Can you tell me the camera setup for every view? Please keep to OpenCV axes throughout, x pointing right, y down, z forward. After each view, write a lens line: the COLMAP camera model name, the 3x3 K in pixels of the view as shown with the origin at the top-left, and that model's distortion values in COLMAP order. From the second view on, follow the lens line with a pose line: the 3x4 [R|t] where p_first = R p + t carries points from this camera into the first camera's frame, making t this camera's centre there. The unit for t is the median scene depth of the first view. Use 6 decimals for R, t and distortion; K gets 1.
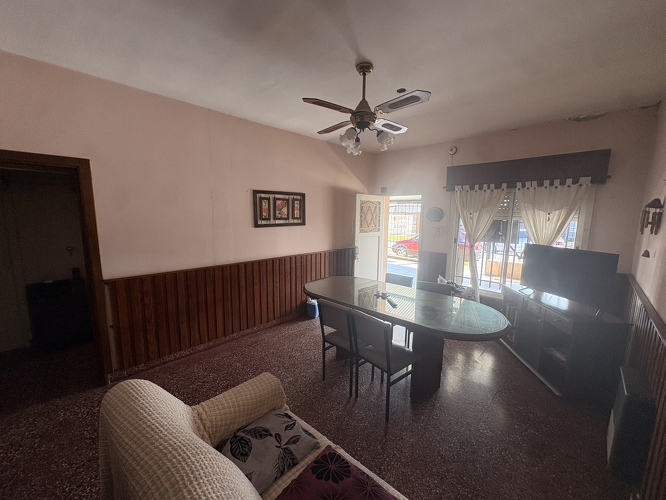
lens RADIAL K [[265.7, 0, 334.0], [0, 265.7, 251.4], [0, 0, 1]] dist [-0.001490, 0.000359]
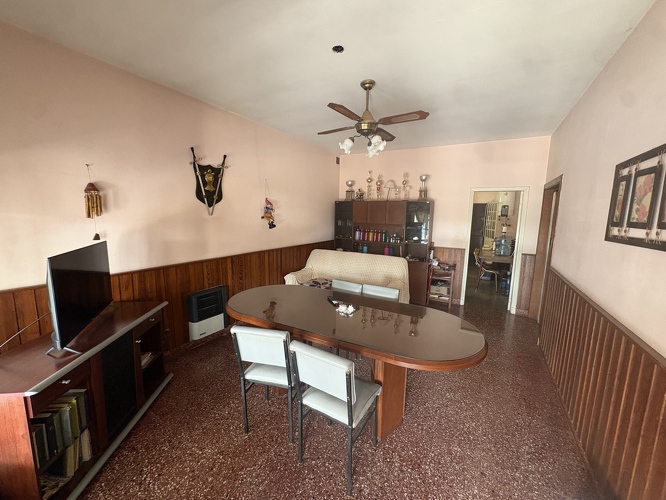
lens RADIAL K [[265.7, 0, 331.1], [0, 265.7, 249.1], [0, 0, 1]] dist [-0.001490, 0.000359]
pose [[-0.969809, 0.001867, -0.243857, 0.326291], [-0.065346, 0.961412, 0.267238, -0.169746], [0.234946, 0.275105, -0.932265, 1.333938]]
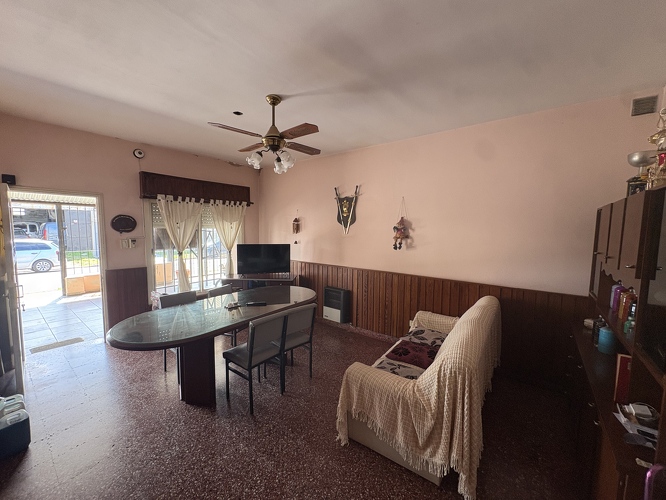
lens RADIAL K [[265.7, 0, 332.5], [0, 265.7, 250.0], [0, 0, 1]] dist [-0.001490, 0.000359]
pose [[-0.103955, -0.095632, 0.989974, -0.657763], [0.127334, 0.985896, 0.108609, -0.080692], [-0.986397, 0.137347, -0.090312, 0.556588]]
